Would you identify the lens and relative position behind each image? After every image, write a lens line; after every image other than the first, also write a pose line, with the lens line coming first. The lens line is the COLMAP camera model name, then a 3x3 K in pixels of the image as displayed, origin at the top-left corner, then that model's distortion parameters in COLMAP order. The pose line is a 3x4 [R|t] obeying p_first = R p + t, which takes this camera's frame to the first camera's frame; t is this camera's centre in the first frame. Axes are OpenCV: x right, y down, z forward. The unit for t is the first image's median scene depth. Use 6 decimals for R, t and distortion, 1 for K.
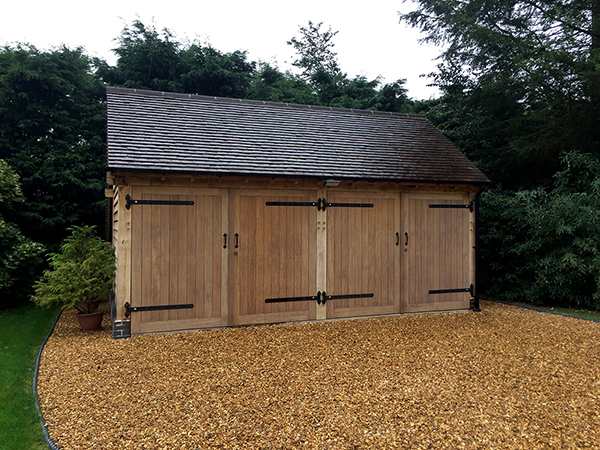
lens RADIAL K [[536.3, 0, 311.2], [0, 536.3, 222.0], [0, 0, 1]] dist [0.050083, -0.017448]
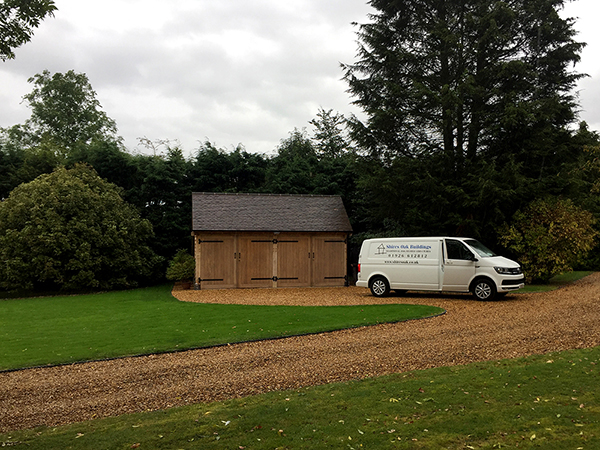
lens RADIAL K [[536.3, 0, 332.4], [0, 536.3, 248.2], [0, 0, 1]] dist [0.050083, -0.017448]
pose [[0.994397, 0.003956, -0.105635, 0.548917], [-0.002154, 0.999850, 0.017163, -0.044482], [0.105687, -0.016839, 0.994257, -1.456126]]
